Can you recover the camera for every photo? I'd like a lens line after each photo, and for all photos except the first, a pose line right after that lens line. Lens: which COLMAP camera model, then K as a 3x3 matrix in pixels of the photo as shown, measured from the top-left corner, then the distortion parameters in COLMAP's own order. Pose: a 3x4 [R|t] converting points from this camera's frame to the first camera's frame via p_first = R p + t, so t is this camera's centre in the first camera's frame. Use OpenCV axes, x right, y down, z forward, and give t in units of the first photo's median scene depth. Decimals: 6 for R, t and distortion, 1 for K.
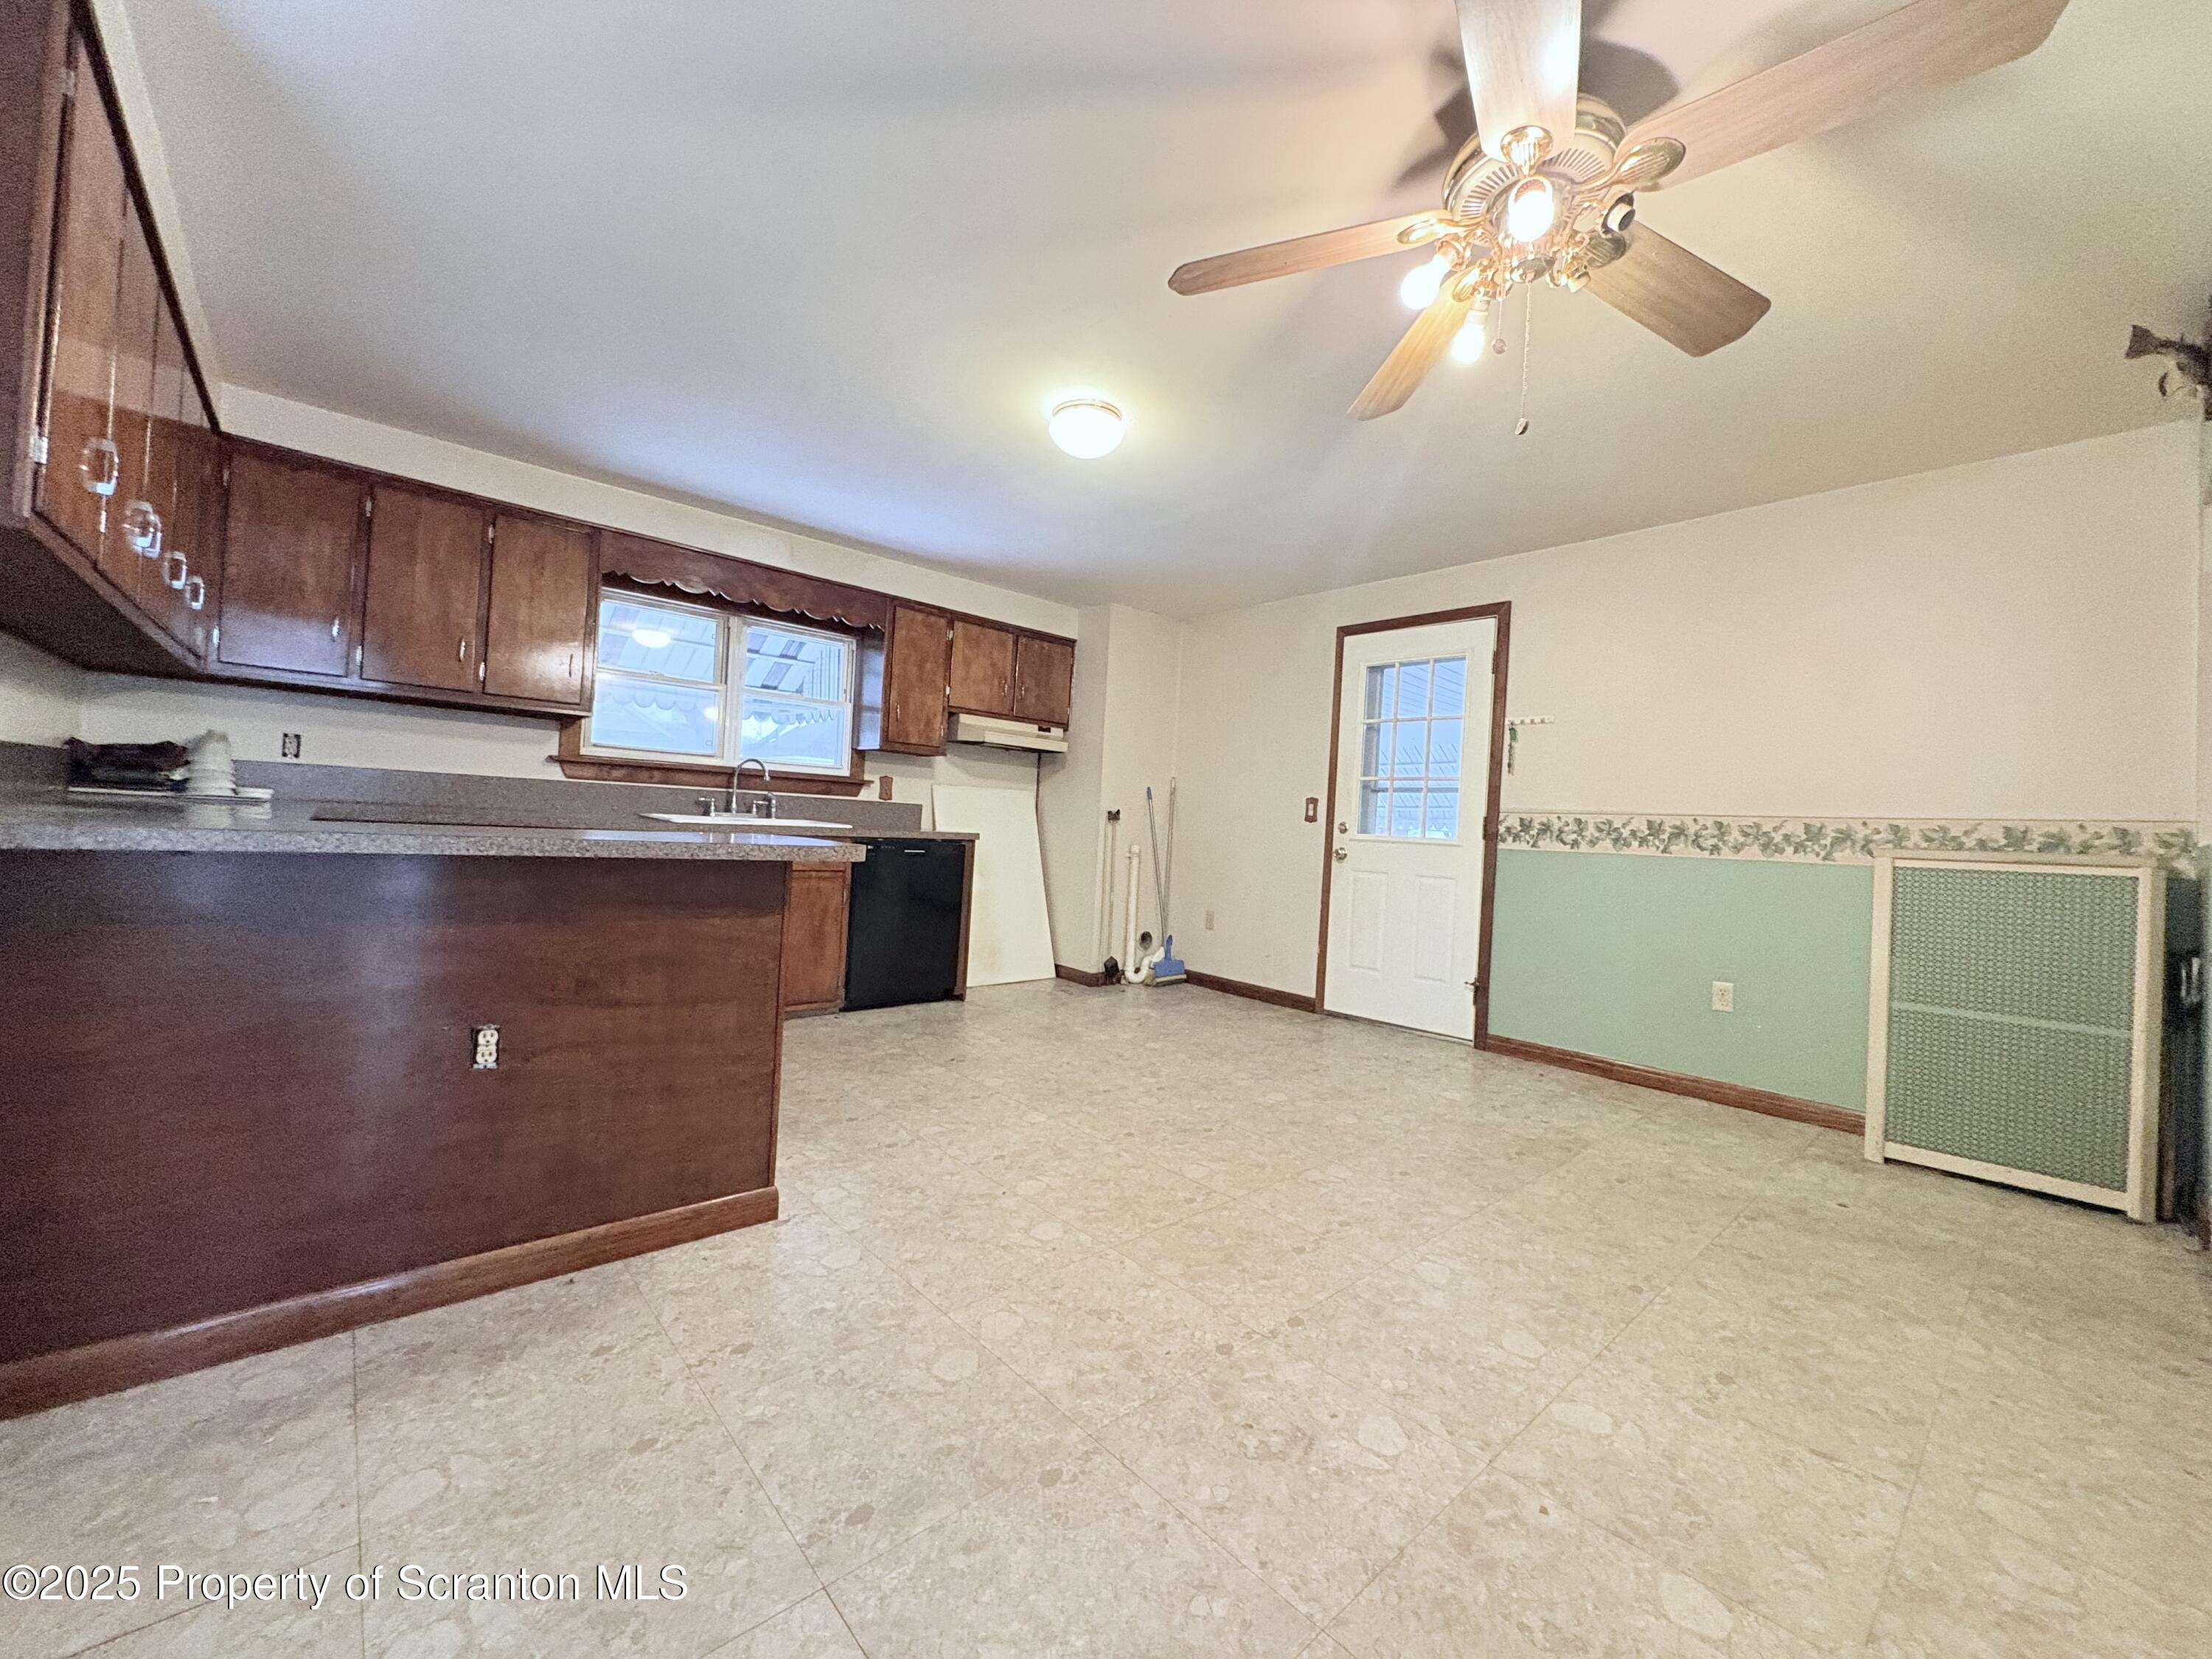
lens RADIAL K [[880.5, 0, 1103.8], [0, 880.5, 827.8], [0, 0, 1]] dist [0.000441, -0.000460]
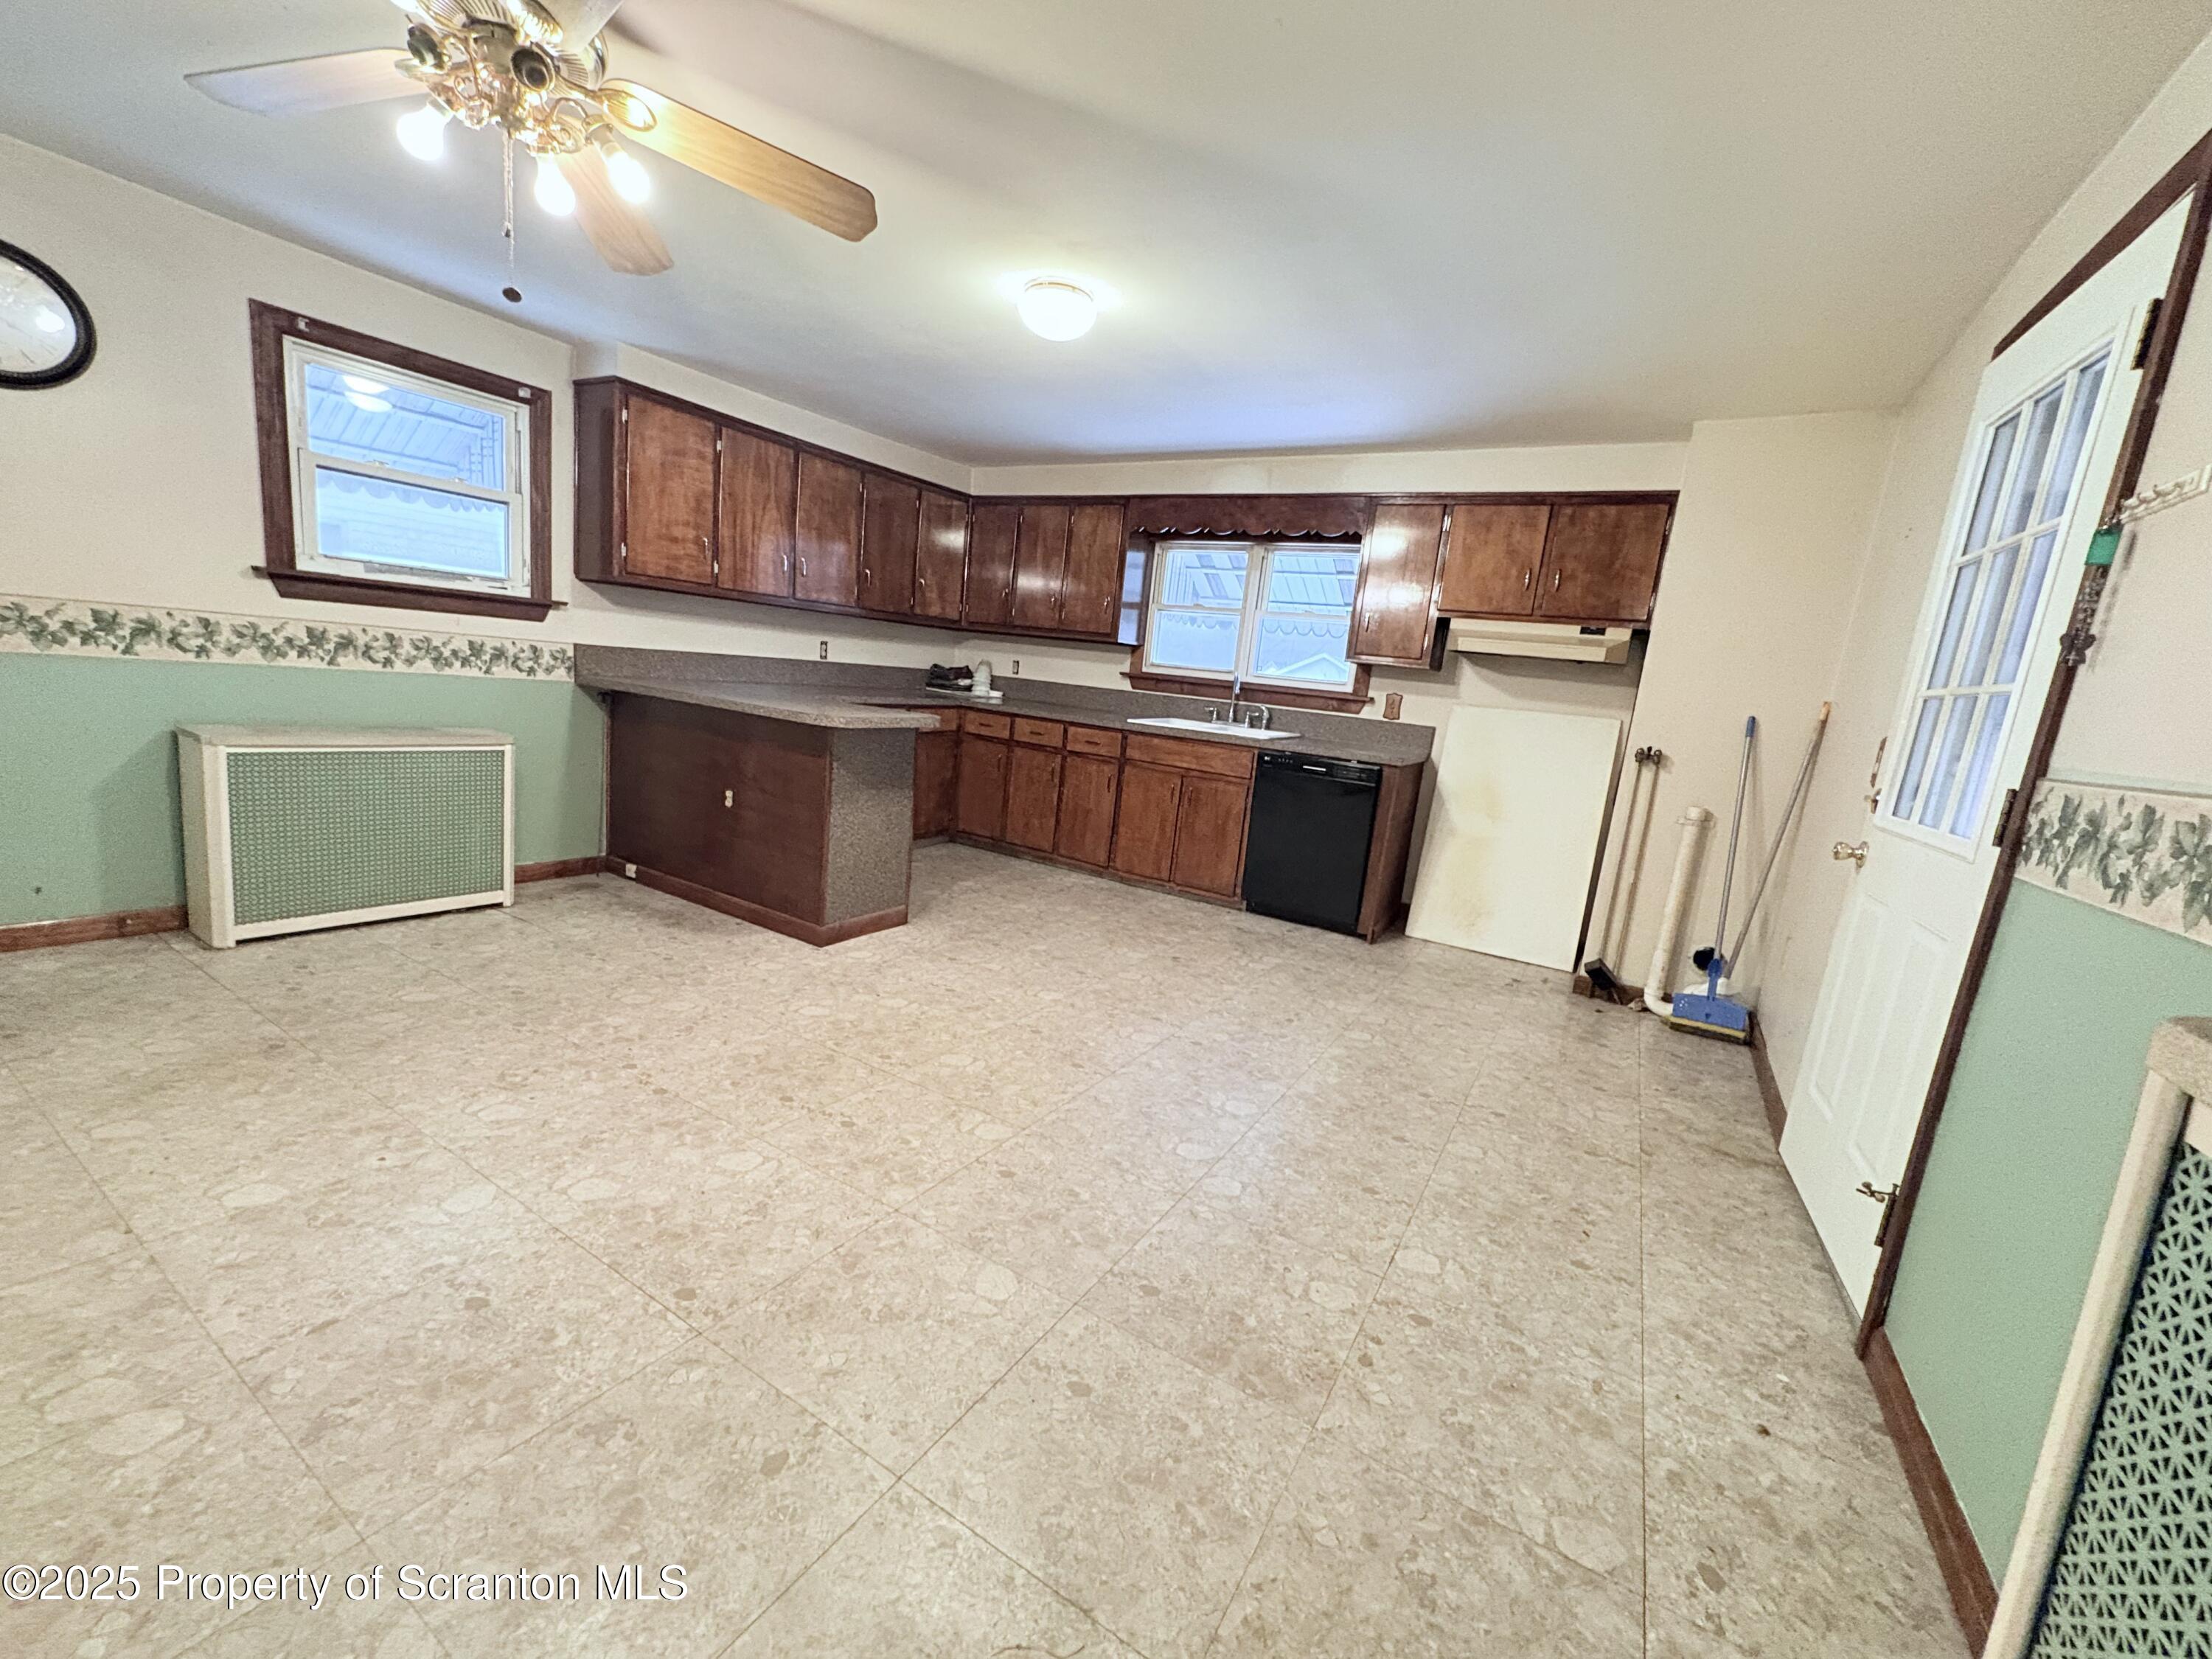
lens RADIAL K [[880.5, 0, 1102.0], [0, 880.5, 822.9], [0, 0, 1]] dist [0.000441, -0.000460]
pose [[0.293676, 0.140208, -0.945566, 0.875201], [-0.088120, 0.988943, 0.119272, -0.011568], [0.951835, 0.048296, 0.302784, 0.686099]]
